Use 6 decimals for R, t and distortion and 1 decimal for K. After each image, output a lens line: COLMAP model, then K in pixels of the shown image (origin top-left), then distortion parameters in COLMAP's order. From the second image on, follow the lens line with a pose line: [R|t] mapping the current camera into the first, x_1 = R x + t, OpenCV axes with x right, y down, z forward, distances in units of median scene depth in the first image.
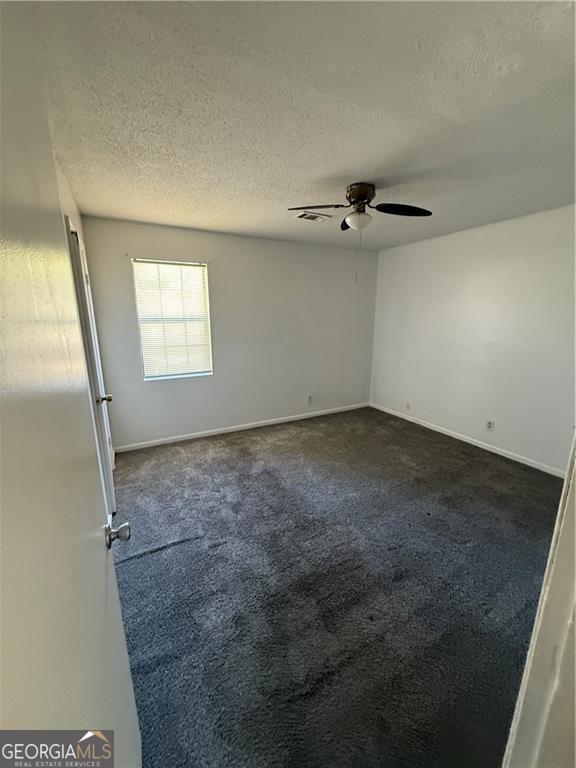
lens RADIAL K [[304.3, 0, 285.3], [0, 304.3, 379.8], [0, 0, 1]] dist [0.002339, 0.000756]
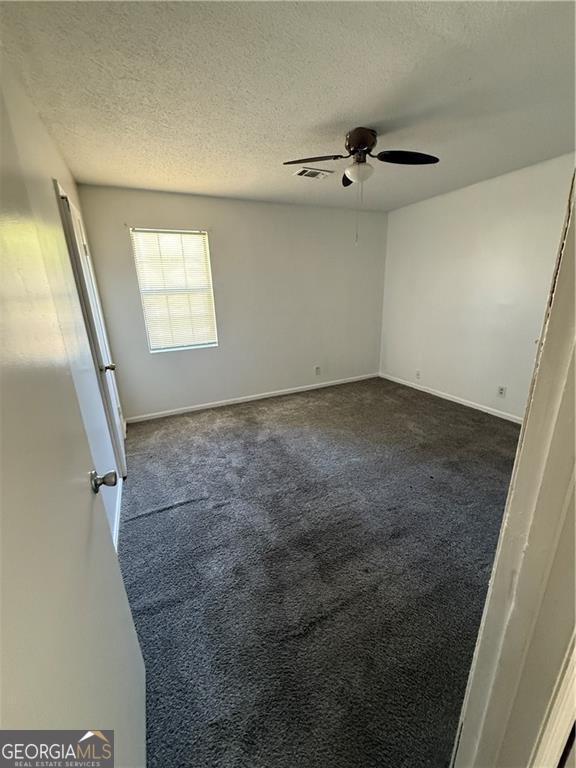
lens RADIAL K [[304.3, 0, 286.8], [0, 304.3, 380.4], [0, 0, 1]] dist [0.002339, 0.000756]
pose [[0.998683, -0.017872, -0.048091, 0.052380], [0.021373, 0.997081, 0.073301, 0.042151], [0.046640, -0.074232, 0.996150, 0.007733]]
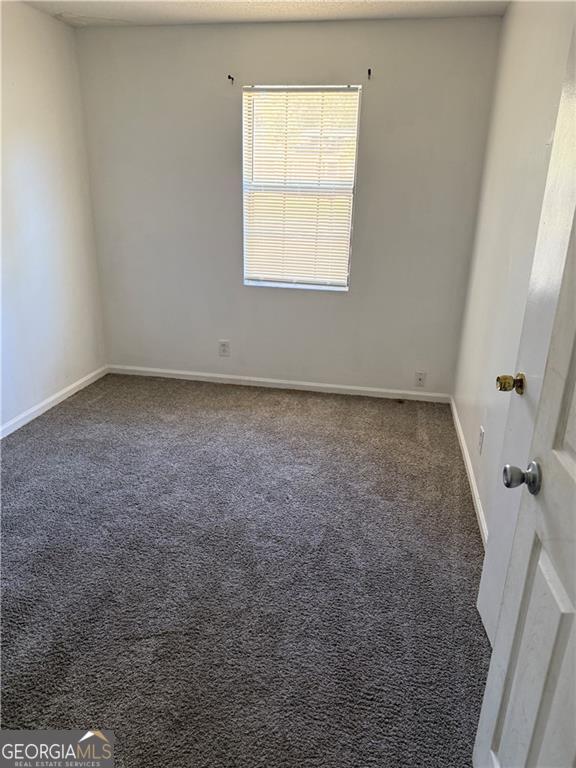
lens RADIAL K [[538.4, 0, 295.2], [0, 538.4, 379.9], [0, 0, 1]] dist [0.062224, -0.067469]
pose [[0.770553, 0.234166, -0.592802, 0.523282], [-0.166770, 0.971737, 0.167076, -0.013550], [0.615171, -0.029879, 0.787827, 0.203067]]
